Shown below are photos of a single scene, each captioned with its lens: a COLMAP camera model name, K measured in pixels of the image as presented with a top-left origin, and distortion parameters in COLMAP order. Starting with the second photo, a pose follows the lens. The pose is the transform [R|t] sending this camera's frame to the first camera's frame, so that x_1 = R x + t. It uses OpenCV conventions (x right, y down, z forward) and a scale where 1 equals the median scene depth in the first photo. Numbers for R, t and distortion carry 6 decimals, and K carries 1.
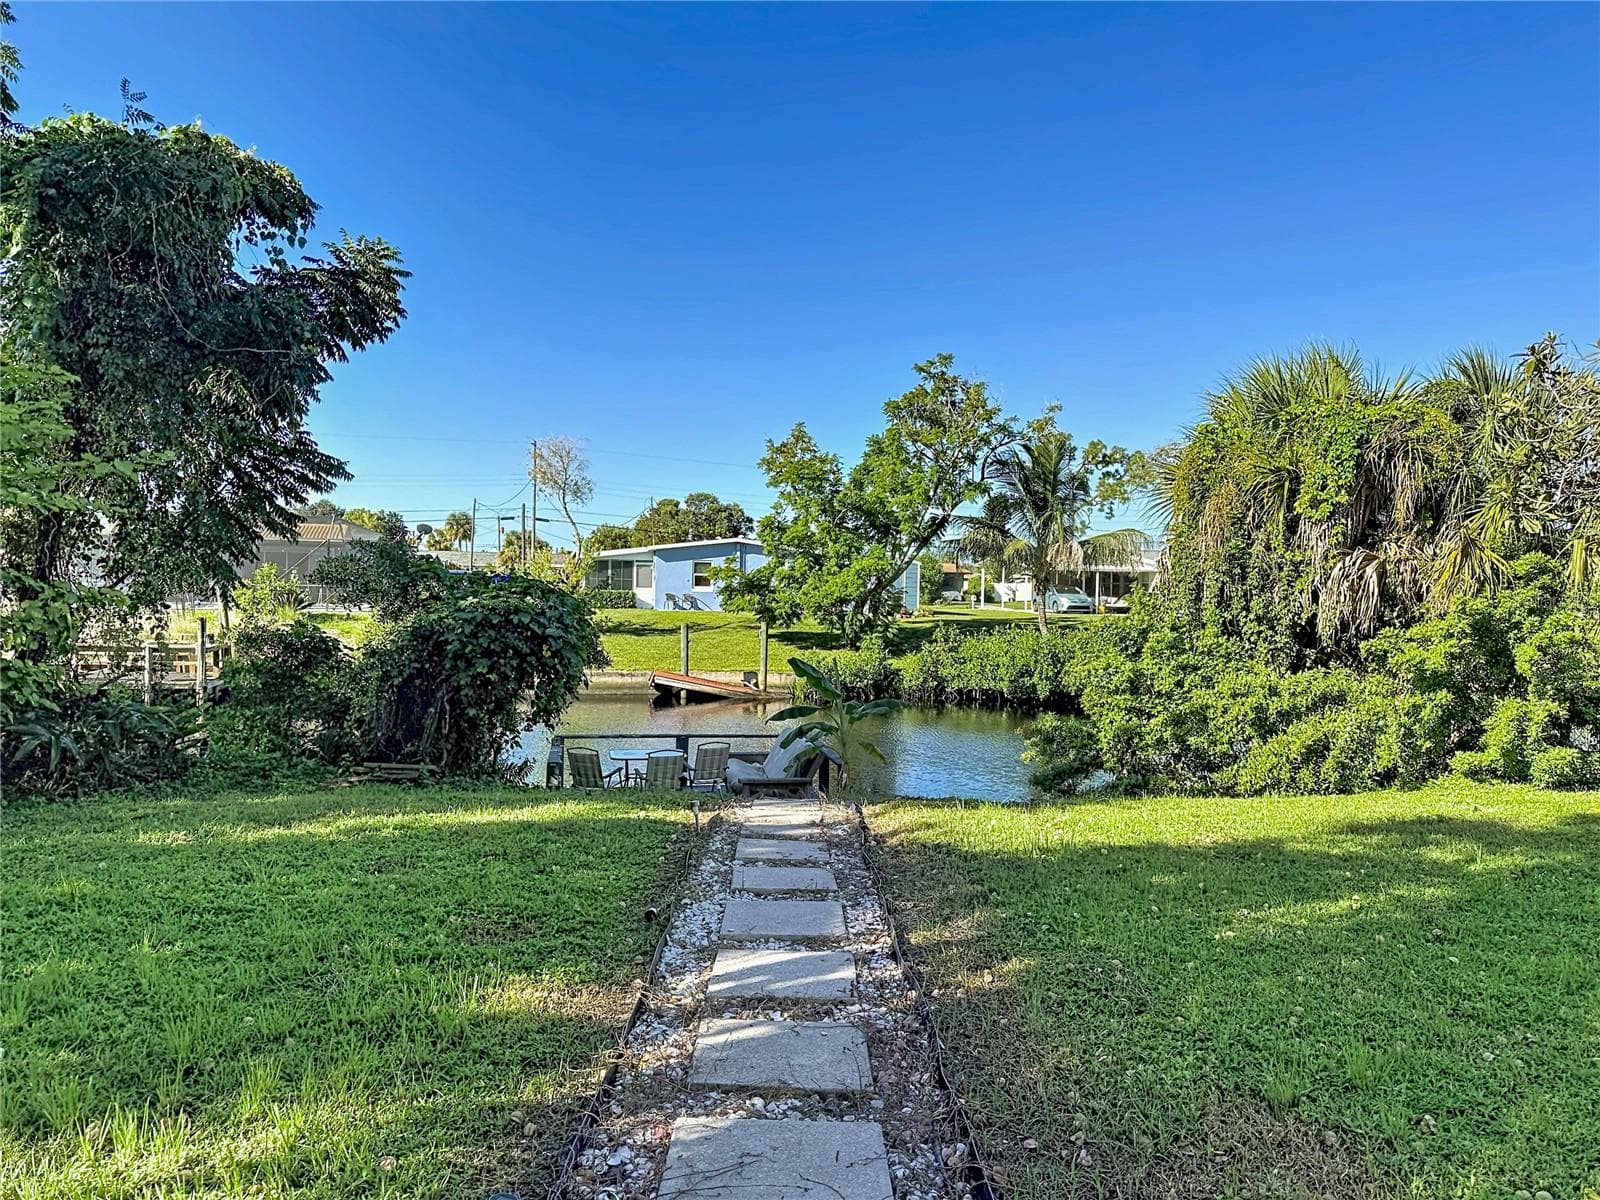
lens RADIAL K [[1282.3, 0, 800.0], [0, 1282.3, 600.0], [0, 0, 1]] dist [0.085421, -0.001255]
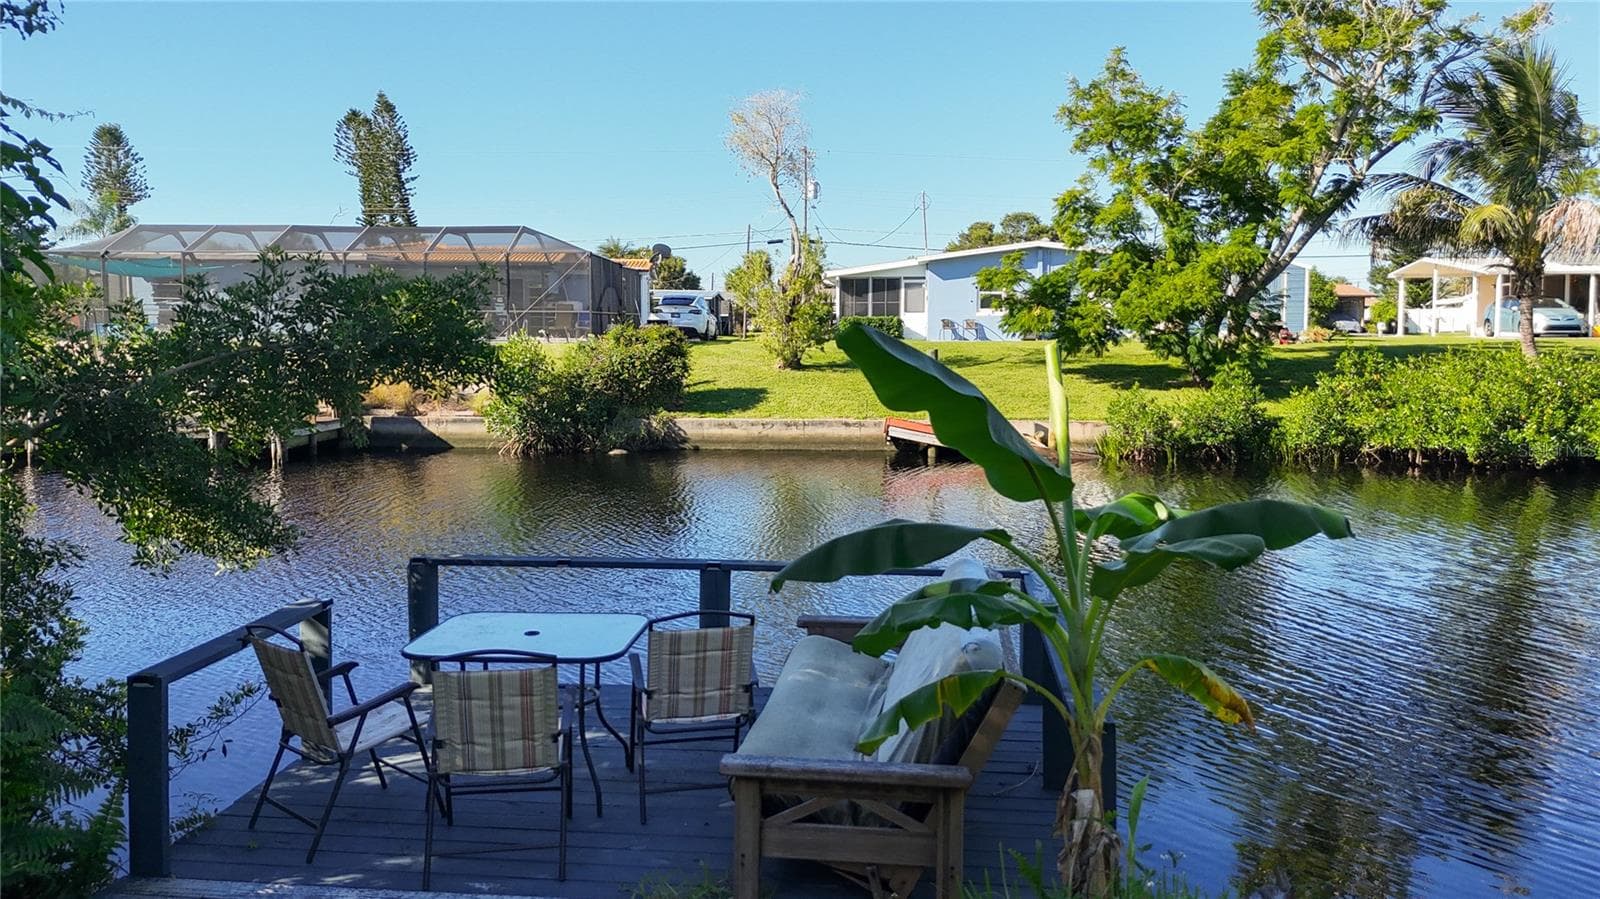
lens RADIAL K [[1186.7, 0, 797.0], [0, 1186.7, 412.2], [0, 0, 1]] dist [0.063891, -0.081660]
pose [[0.955661, -0.002087, -0.294462, 0.022856], [0.014723, 0.999063, 0.040703, 0.023041], [0.294101, -0.043233, 0.954796, 0.349470]]
